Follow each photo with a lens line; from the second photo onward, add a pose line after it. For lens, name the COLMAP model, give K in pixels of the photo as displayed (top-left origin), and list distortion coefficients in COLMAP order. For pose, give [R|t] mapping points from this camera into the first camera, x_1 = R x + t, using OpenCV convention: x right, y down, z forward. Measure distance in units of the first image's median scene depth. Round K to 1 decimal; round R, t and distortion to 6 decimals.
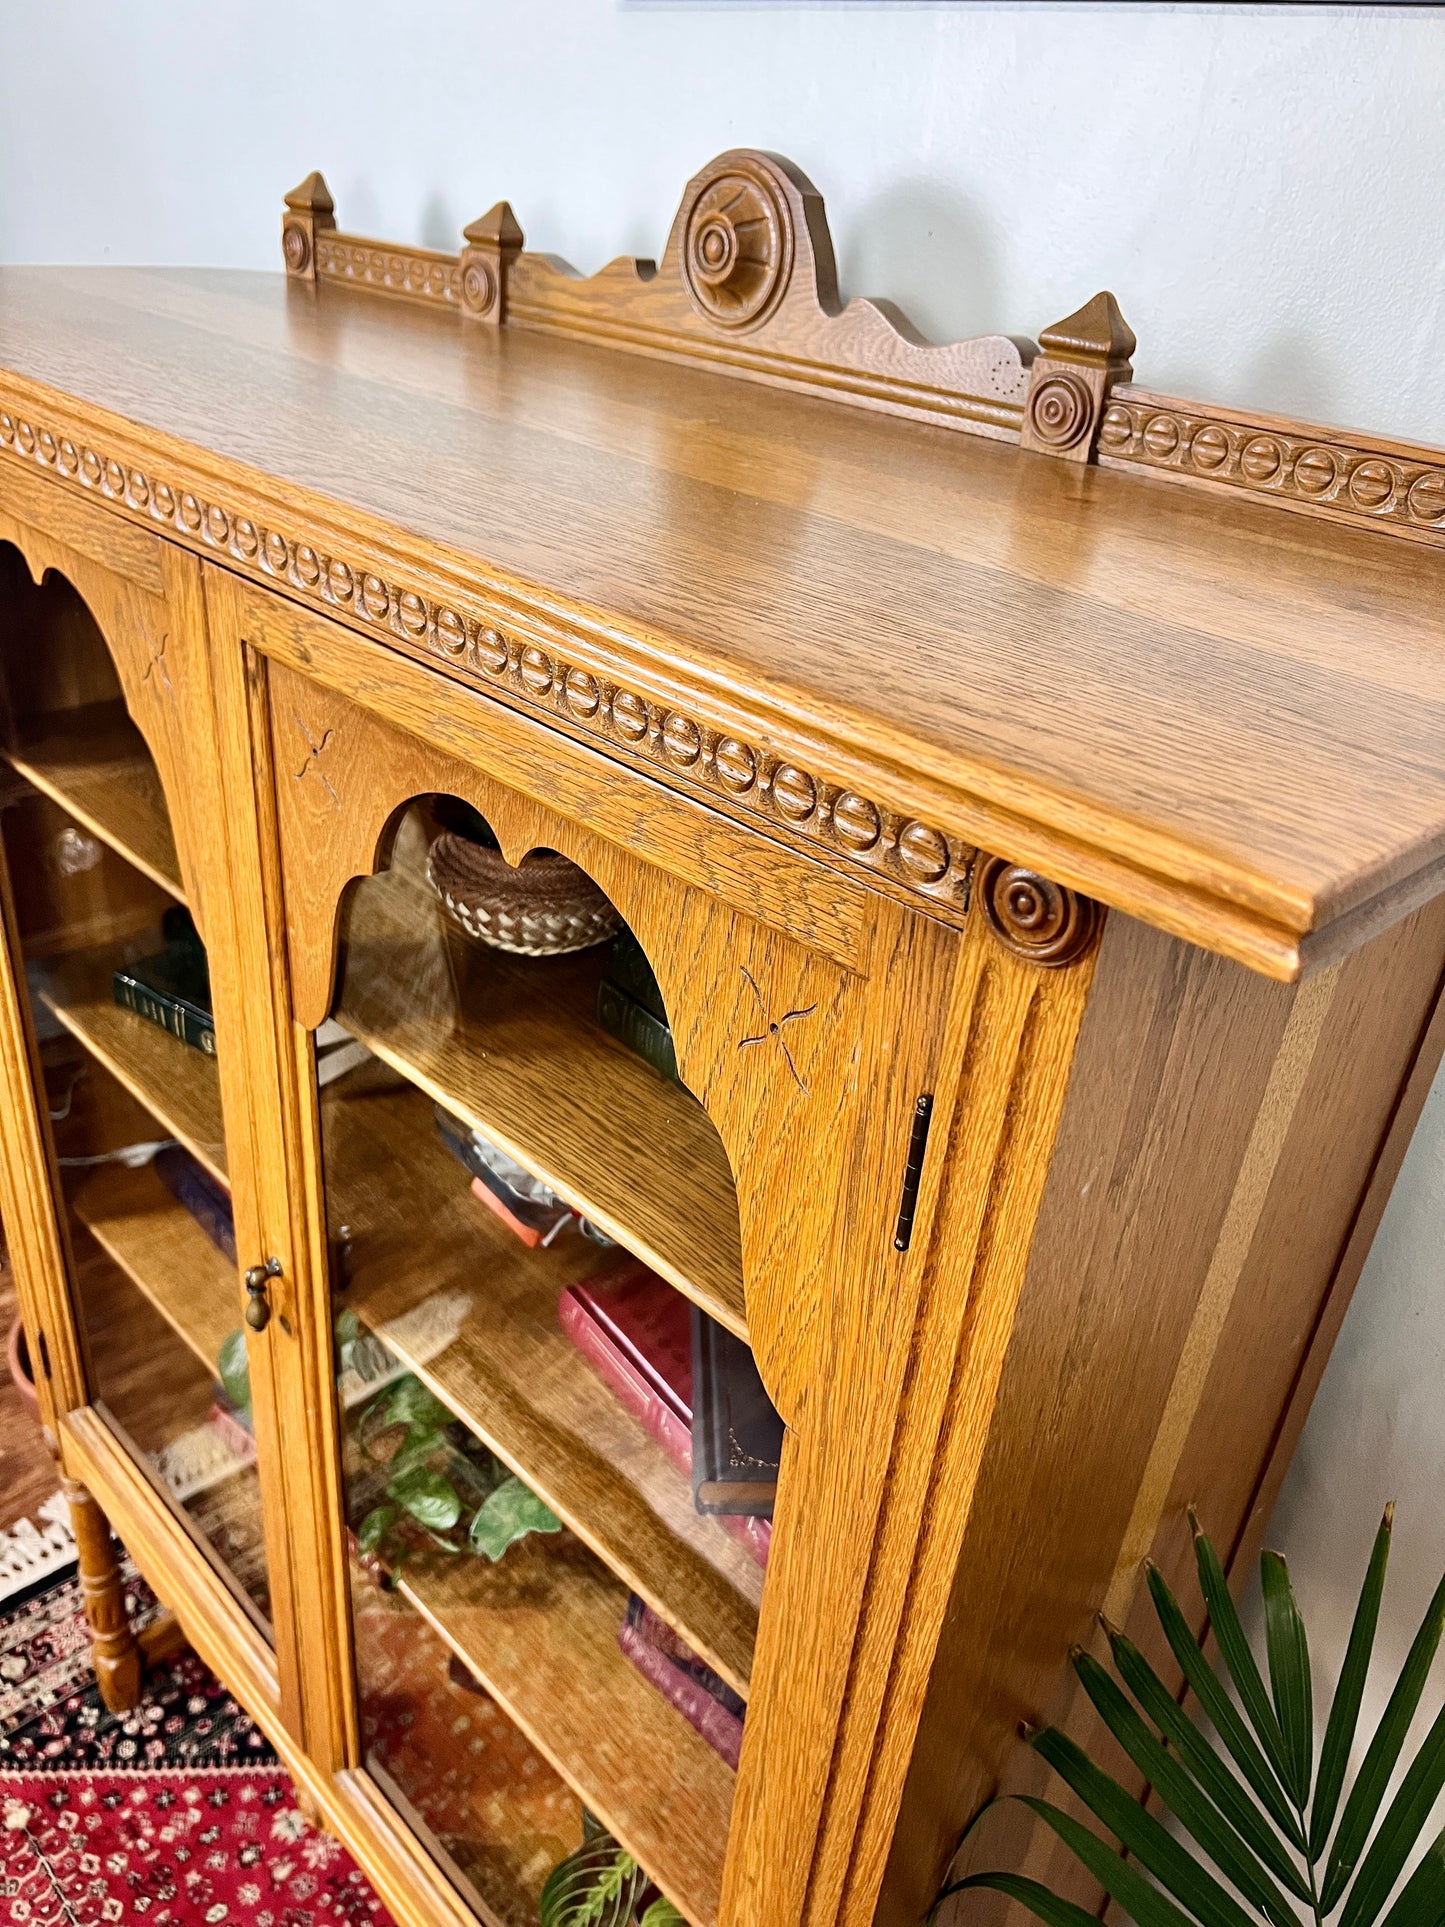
lens RADIAL K [[1483.1, 0, 725.8], [0, 1483.1, 968.4], [0, 0, 1]] dist [0.025442, -0.044600]
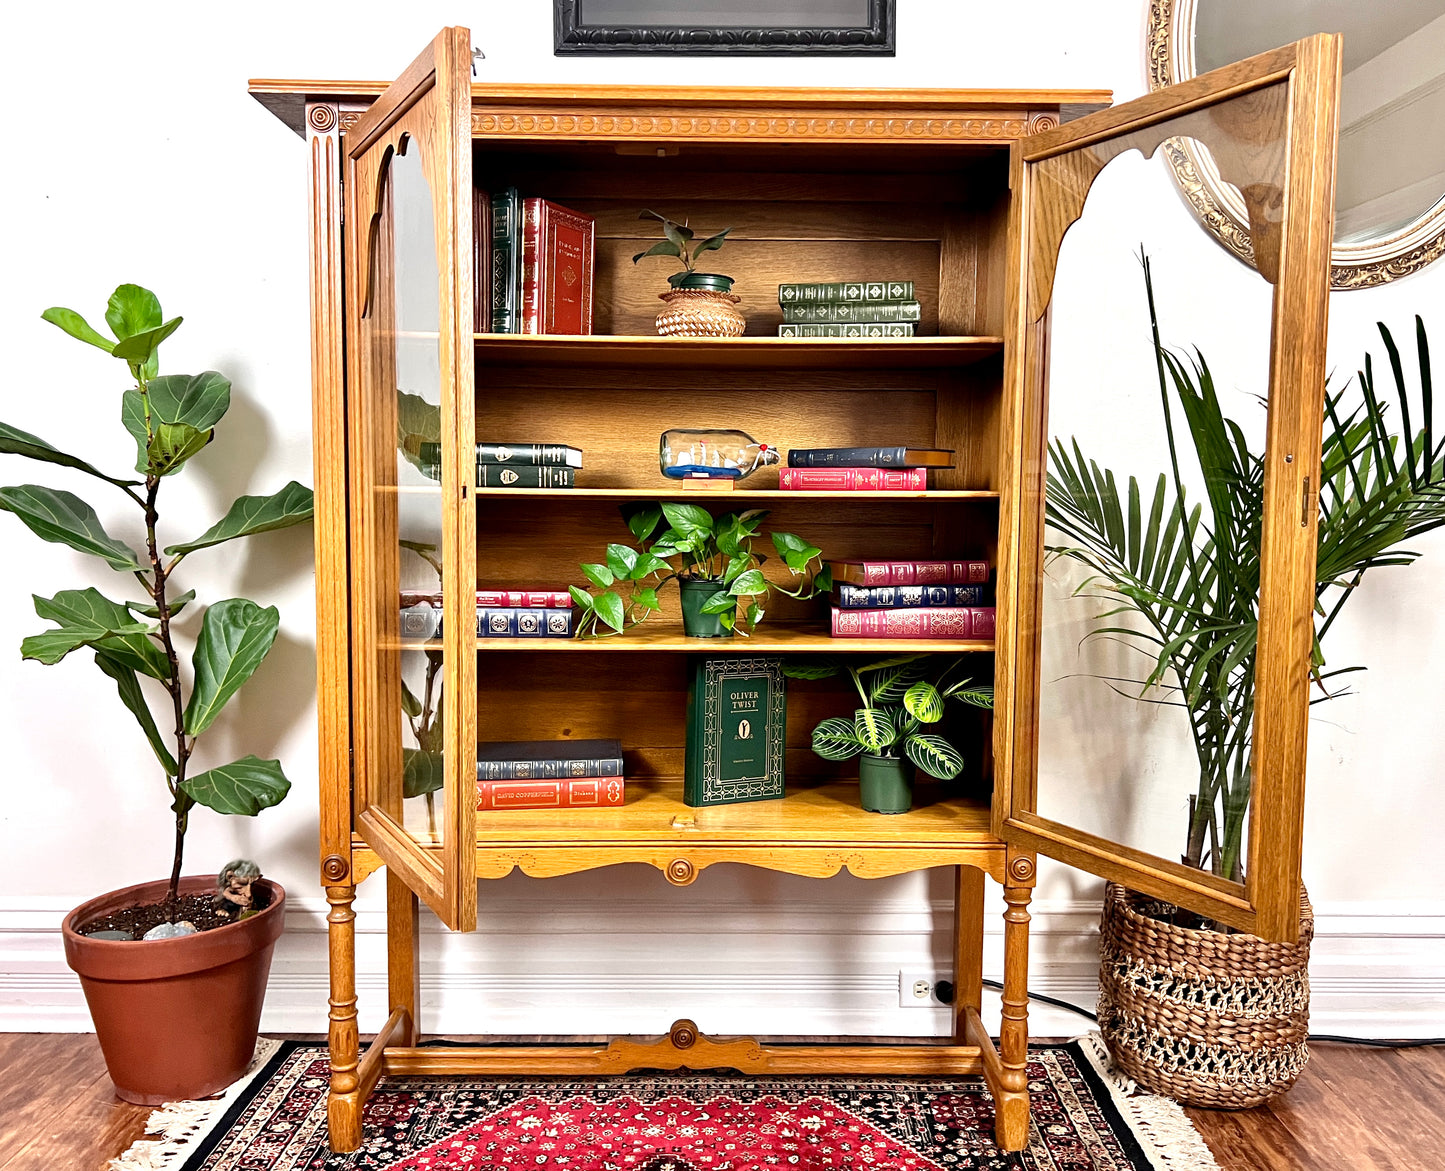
lens RADIAL K [[1210.0, 0, 740.1], [0, 1210.0, 594.0], [0, 0, 1]] dist [0.040081, -0.044499]
pose [[0.685689, -0.136272, 0.715025, -0.890111], [0.402298, 0.889603, -0.216249, 0.448560], [-0.606619, 0.435933, 0.664813, -0.102993]]
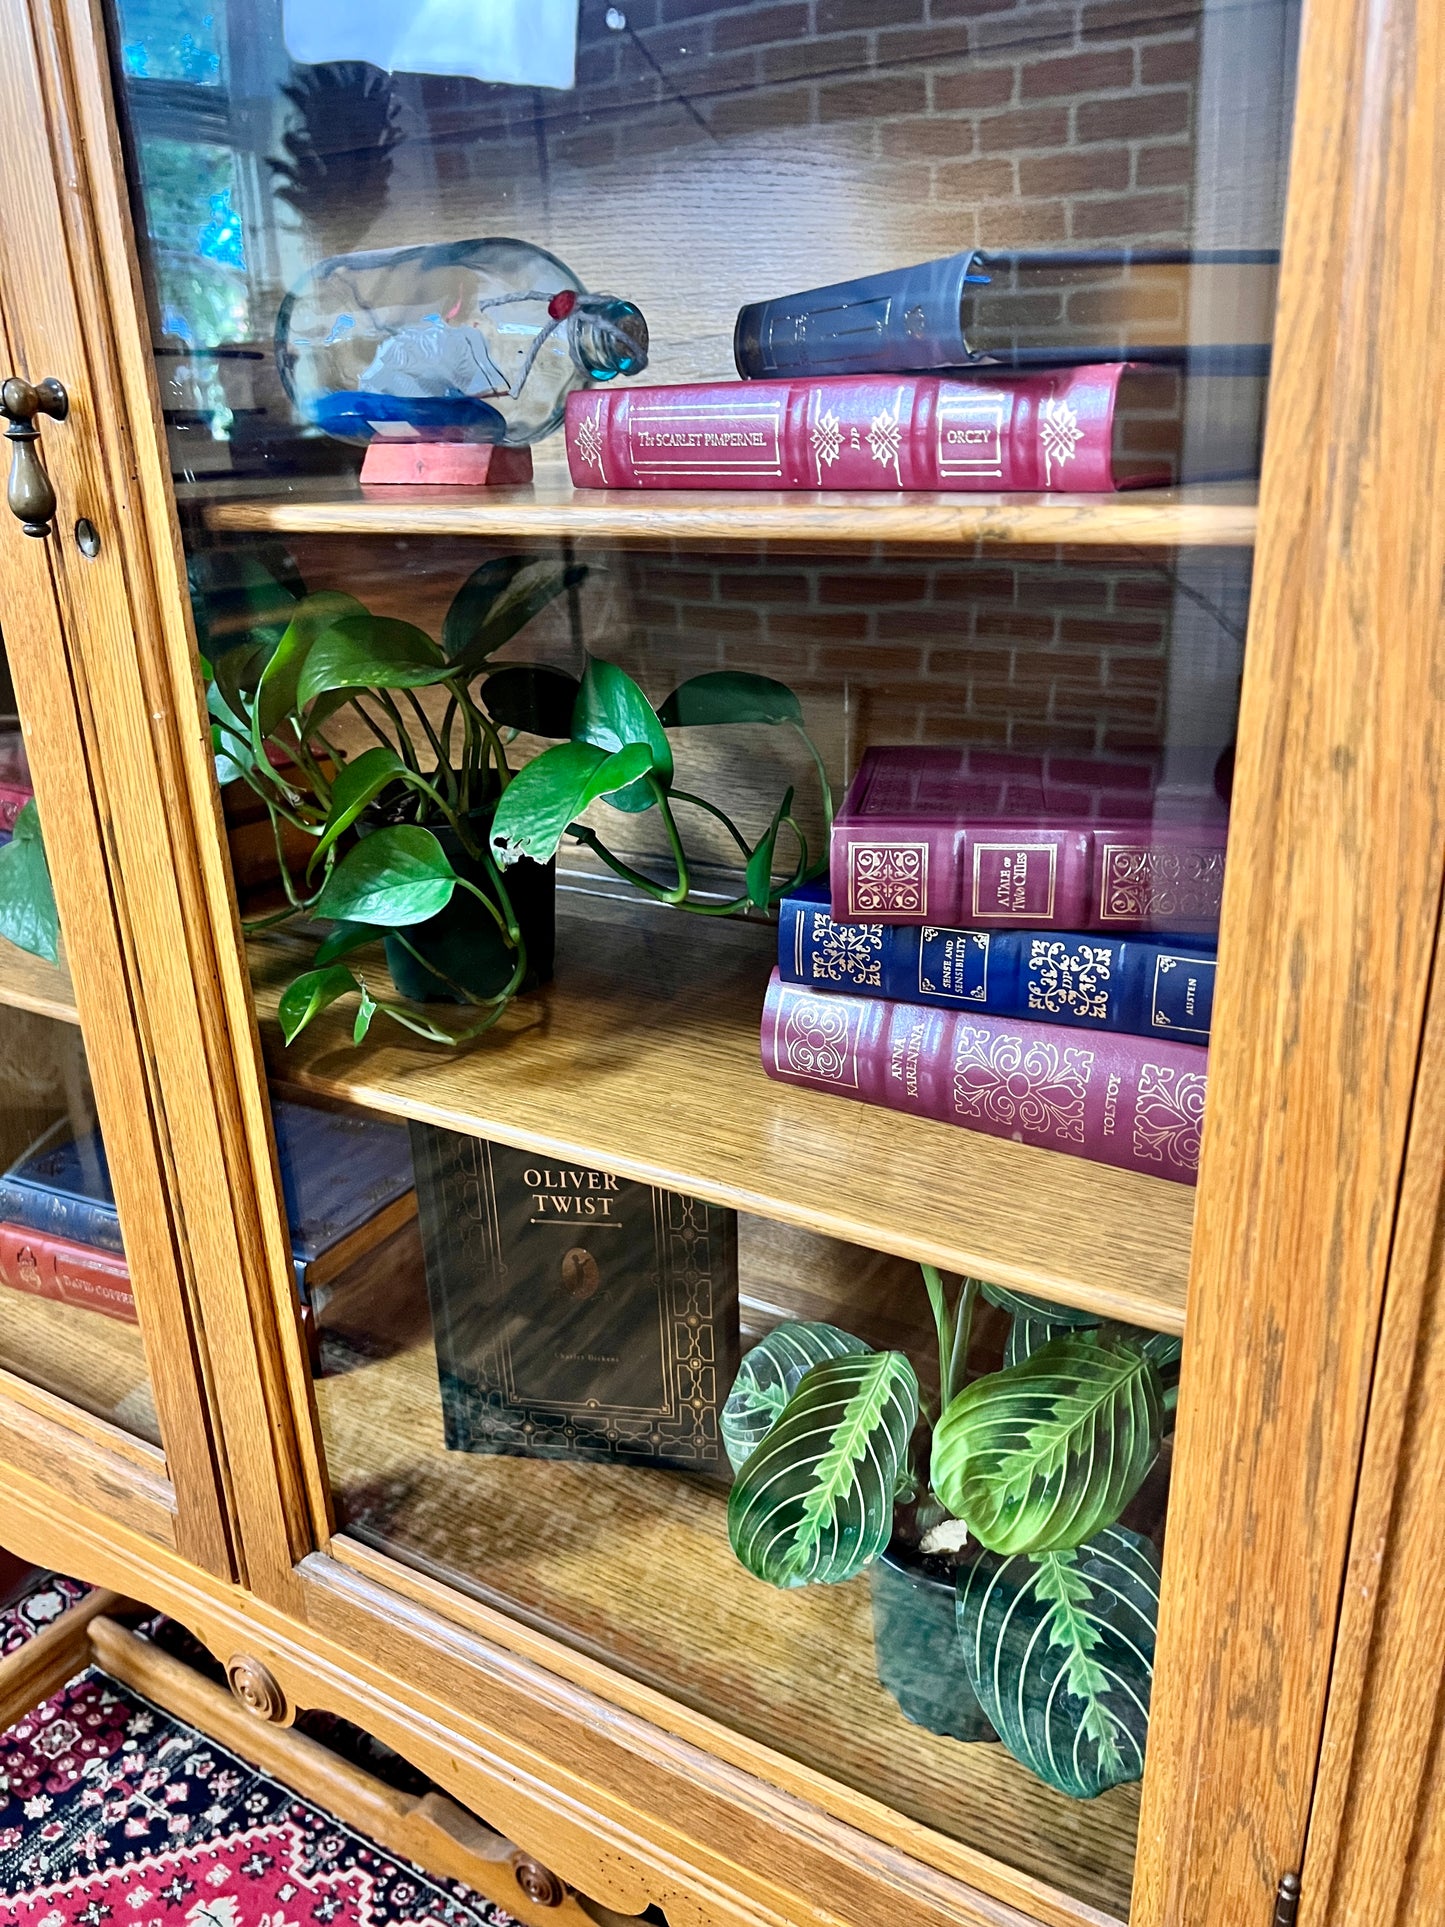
lens RADIAL K [[1483.1, 0, 725.8], [0, 1483.1, 968.4], [0, 0, 1]] dist [0.025442, -0.044600]
pose [[0.964820, -0.189814, 0.181913, -0.111765], [0.215165, 0.967689, -0.131459, 0.297114], [-0.151082, 0.165976, 0.974488, 0.252295]]
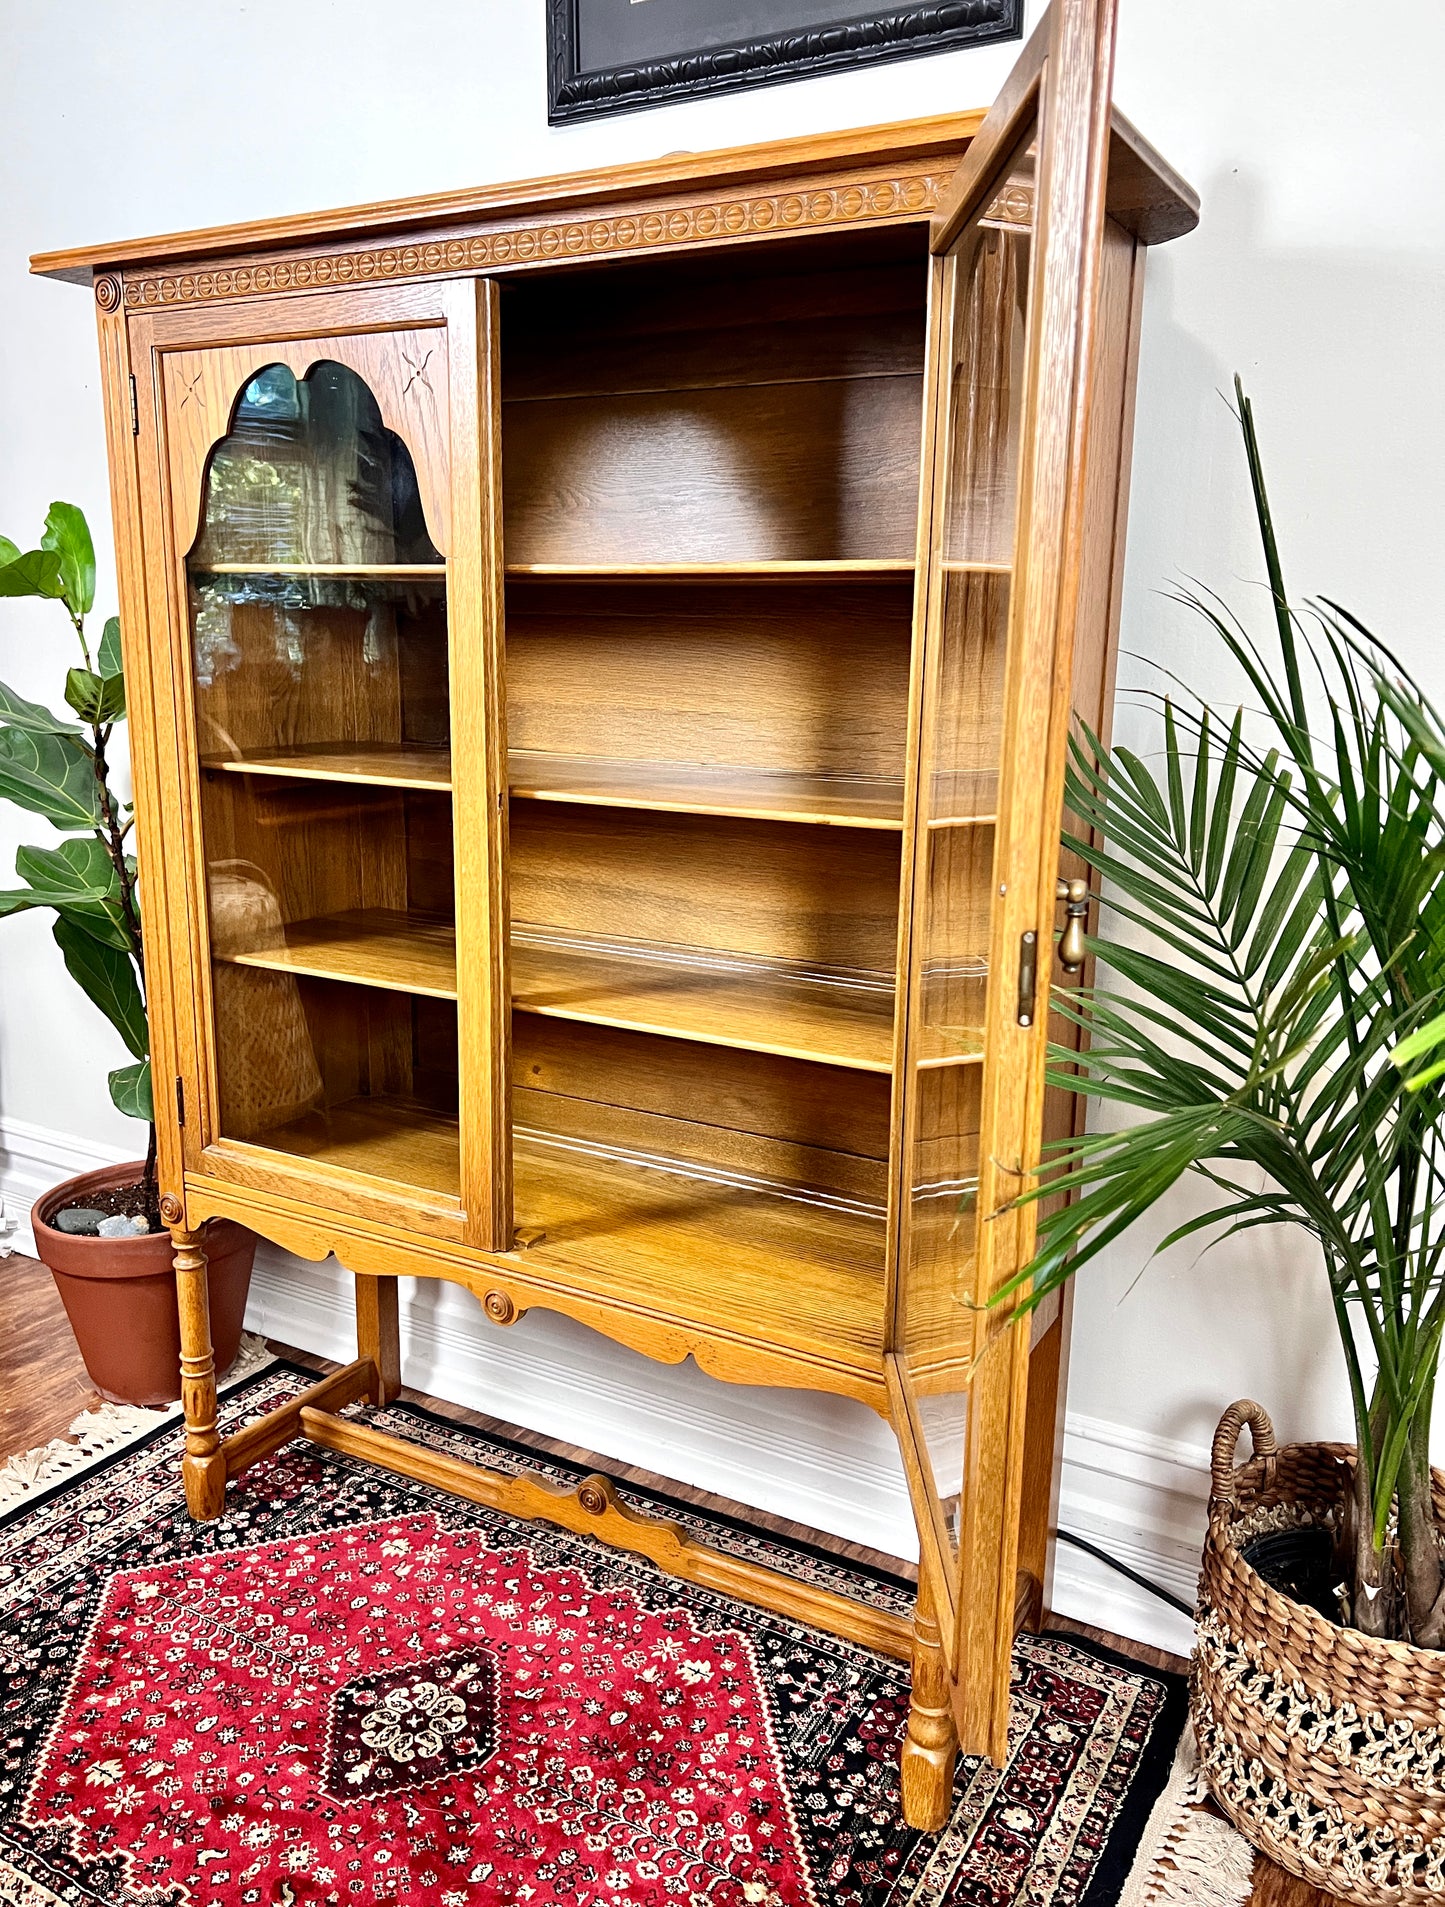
lens RADIAL K [[1498.3, 0, 697.8], [0, 1498.3, 938.0], [0, 0, 1]] dist [0.020545, -0.014886]
pose [[0.958496, -0.130045, 0.253722, -0.295711], [0.196423, 0.946226, -0.257049, 0.463062], [-0.206650, 0.296218, 0.932497, -0.259653]]
